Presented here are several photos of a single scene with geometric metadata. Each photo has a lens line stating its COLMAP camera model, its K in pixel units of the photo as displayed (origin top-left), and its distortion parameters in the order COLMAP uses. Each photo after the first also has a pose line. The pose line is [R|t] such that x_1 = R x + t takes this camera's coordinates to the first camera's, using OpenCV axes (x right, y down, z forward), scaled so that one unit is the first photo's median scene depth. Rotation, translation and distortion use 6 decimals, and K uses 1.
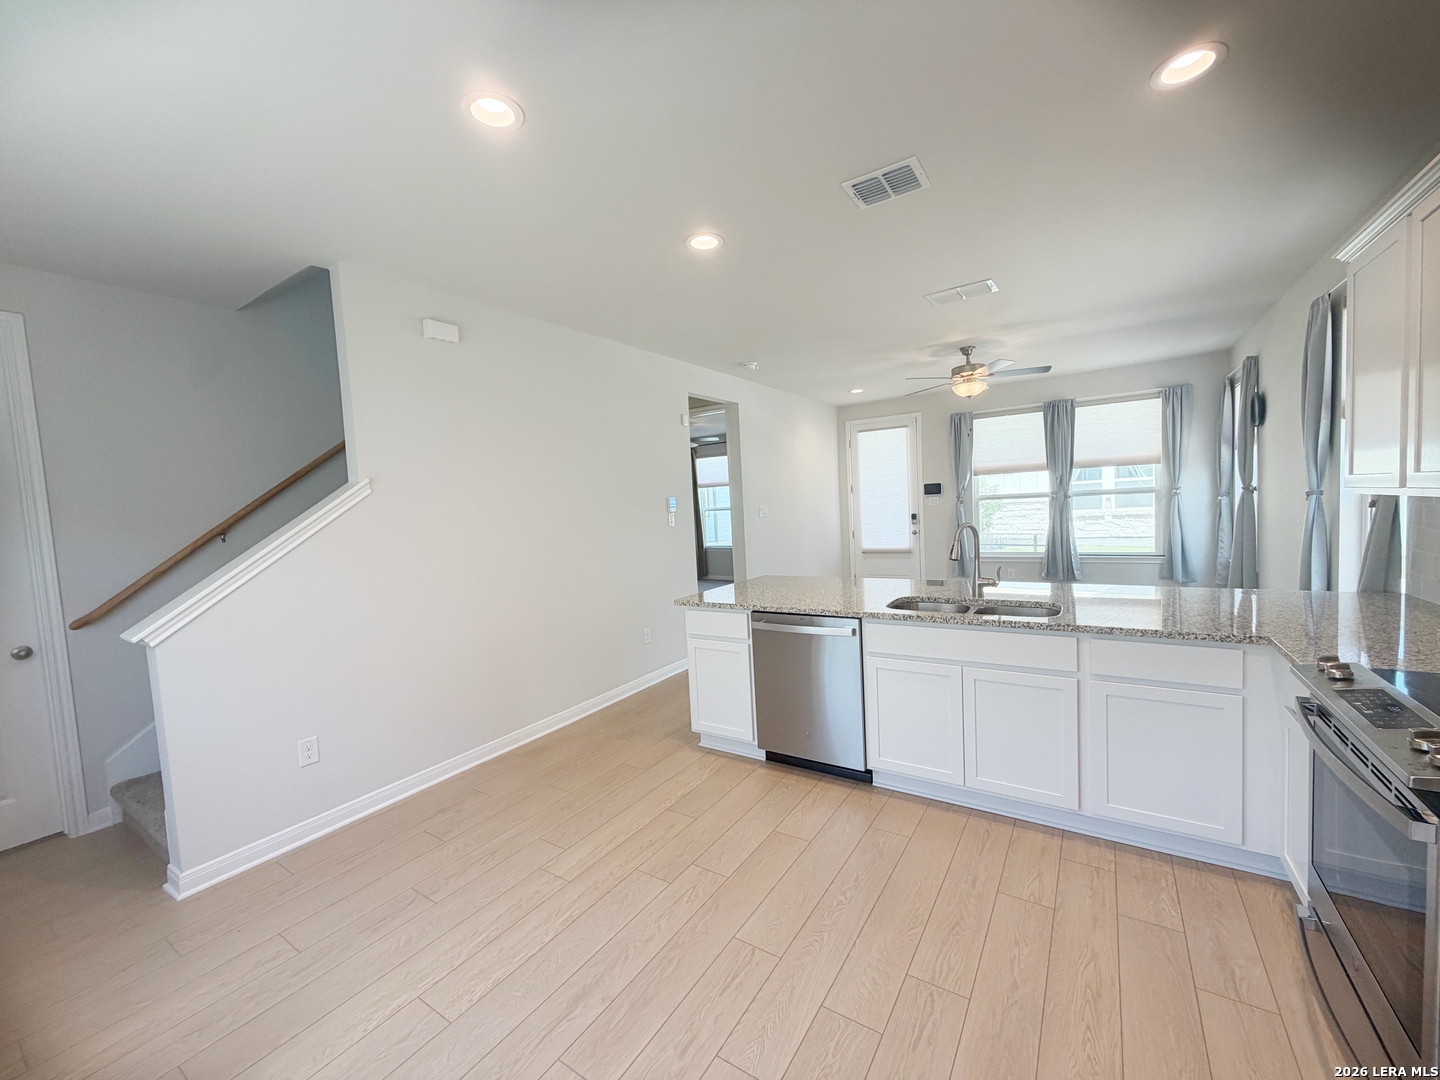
lens RADIAL K [[573.8, 0, 720.0], [0, 573.8, 540.0], [0, 0, 1]] dist [0.003719, -0.000507]
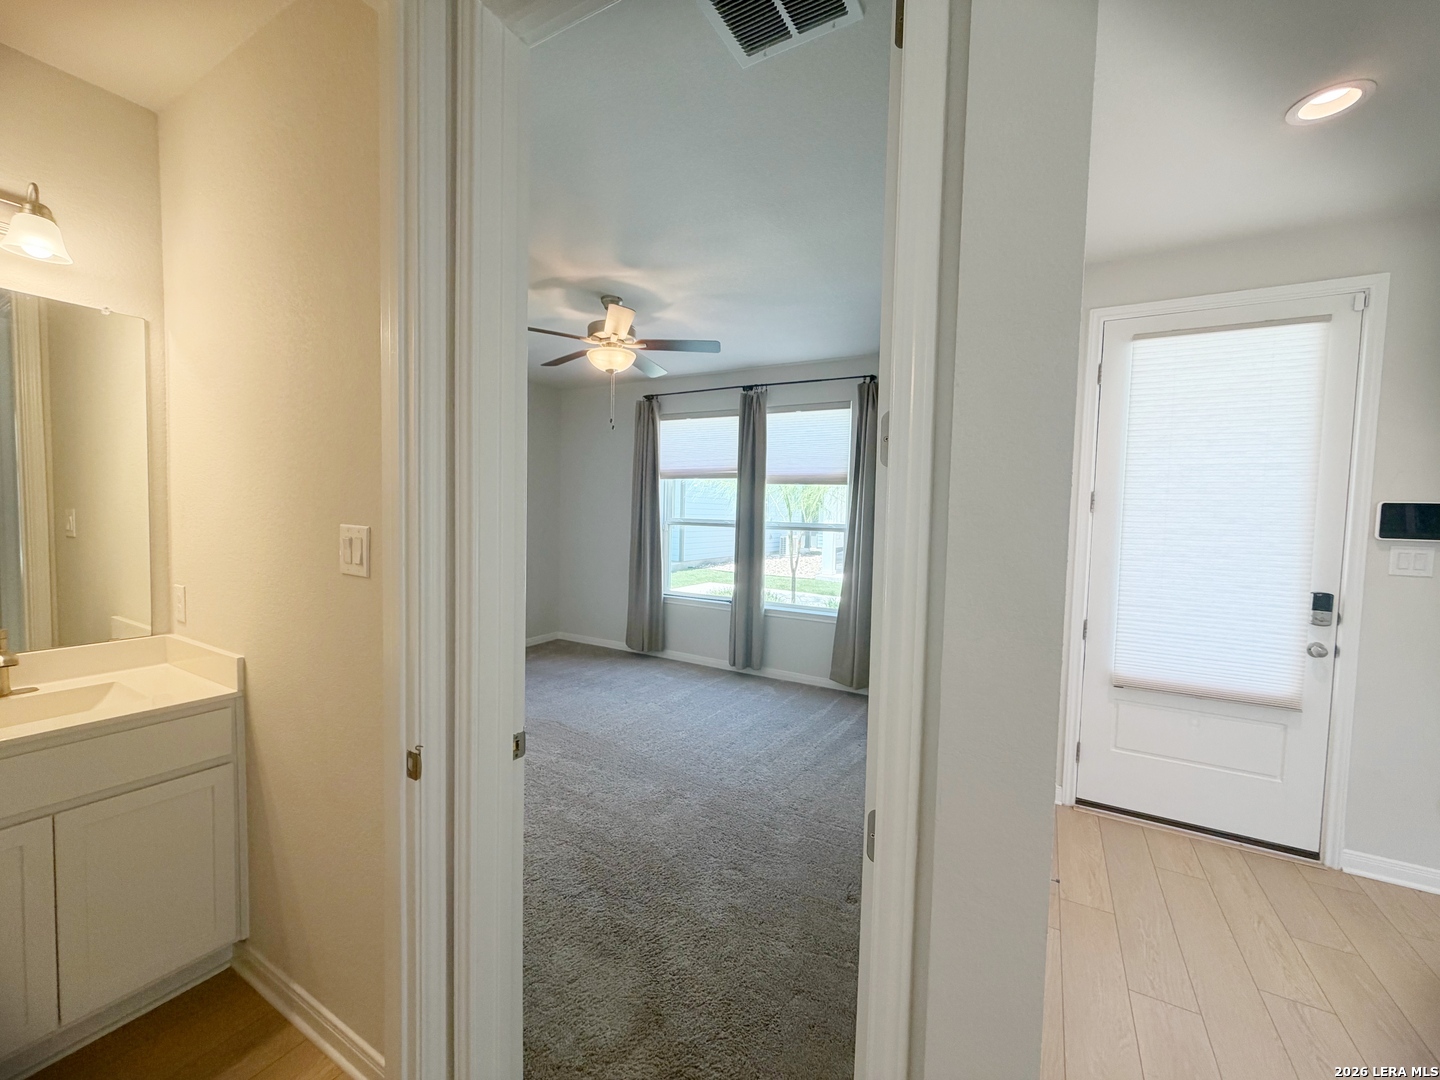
lens RADIAL K [[573.8, 0, 720.0], [0, 573.8, 540.0], [0, 0, 1]] dist [0.003719, -0.000507]
pose [[0.995096, 0.073876, 0.065781, -0.023859], [-0.072659, 0.997142, -0.020717, -0.050885], [-0.067123, 0.015836, 0.997619, 0.806206]]
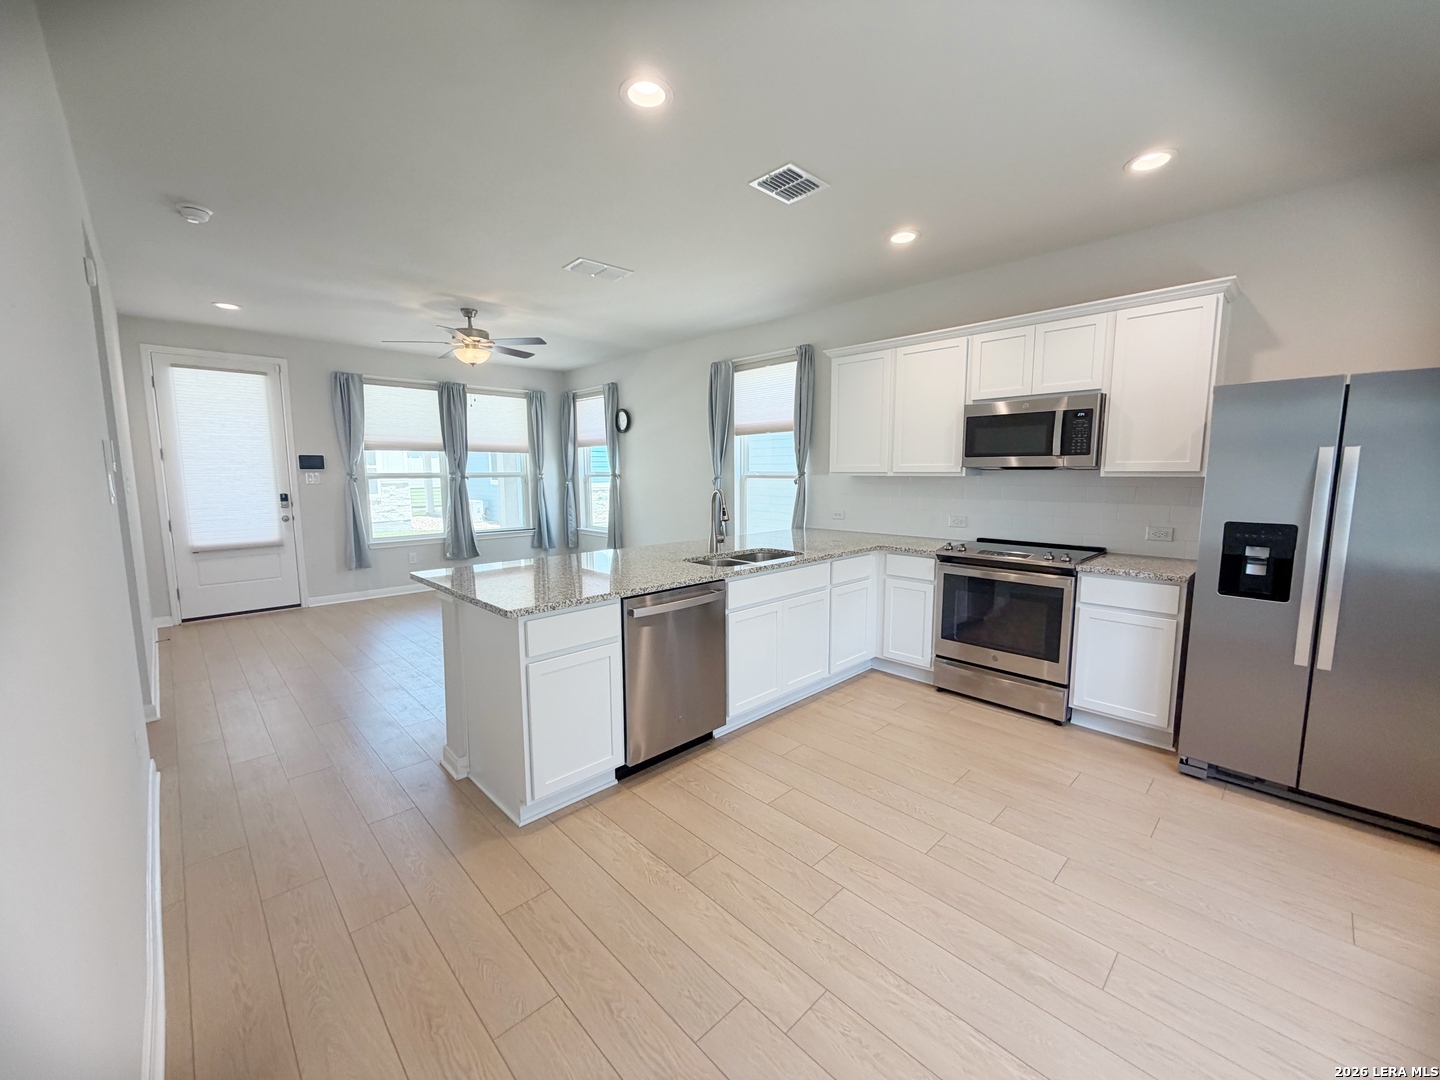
lens RADIAL K [[573.8, 0, 720.0], [0, 573.8, 540.0], [0, 0, 1]] dist [0.003719, -0.000507]
pose [[0.216836, -0.066005, 0.973974, -0.315296], [0.053648, 0.997010, 0.055623, 0.003661], [-0.974733, 0.040190, 0.219729, 0.324031]]
